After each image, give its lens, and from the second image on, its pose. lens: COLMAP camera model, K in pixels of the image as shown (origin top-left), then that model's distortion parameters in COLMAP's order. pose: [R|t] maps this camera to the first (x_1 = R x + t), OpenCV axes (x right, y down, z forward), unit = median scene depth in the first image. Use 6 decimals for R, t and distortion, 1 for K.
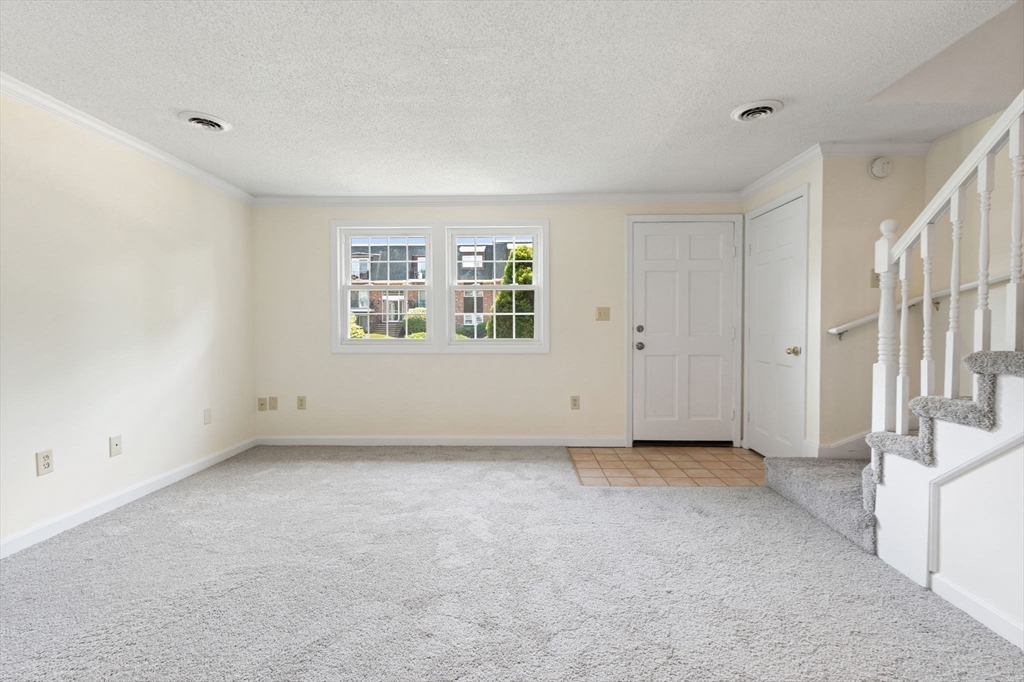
lens RADIAL K [[457.6, 0, 511.9], [0, 457.6, 331.7], [0, 0, 1]] dist [-0.002197, -0.000008]
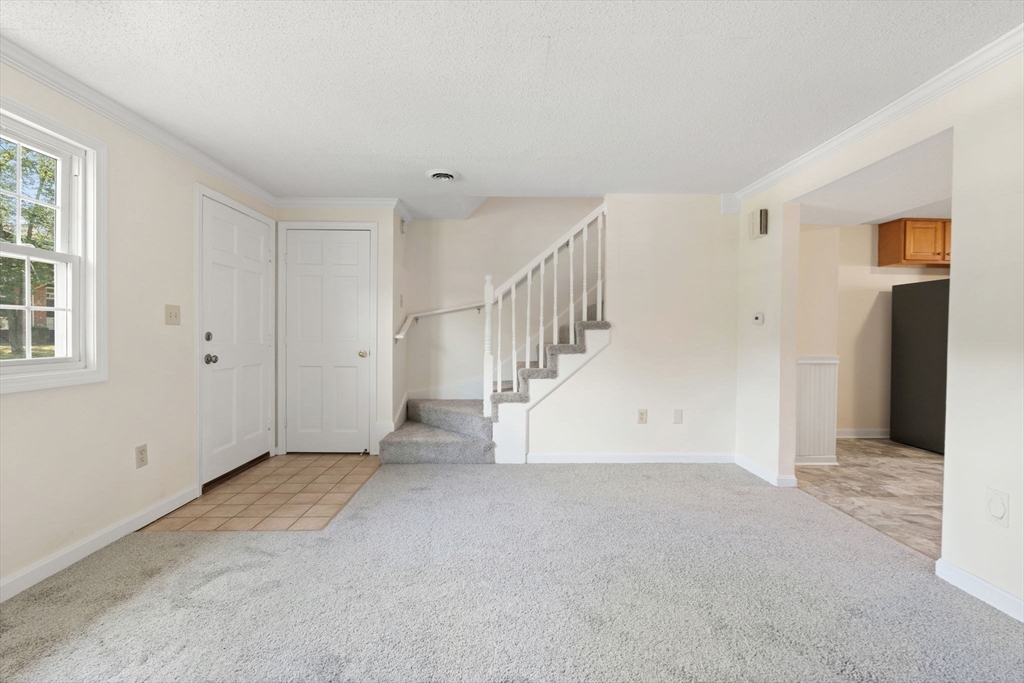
lens RADIAL K [[457.6, 0, 513.5], [0, 457.6, 337.9], [0, 0, 1]] dist [-0.002197, -0.000008]
pose [[-0.054939, -0.009380, 0.998446, -0.629648], [0.009392, 0.999907, 0.009911, -0.008575], [-0.998446, 0.009922, -0.054846, 0.655196]]
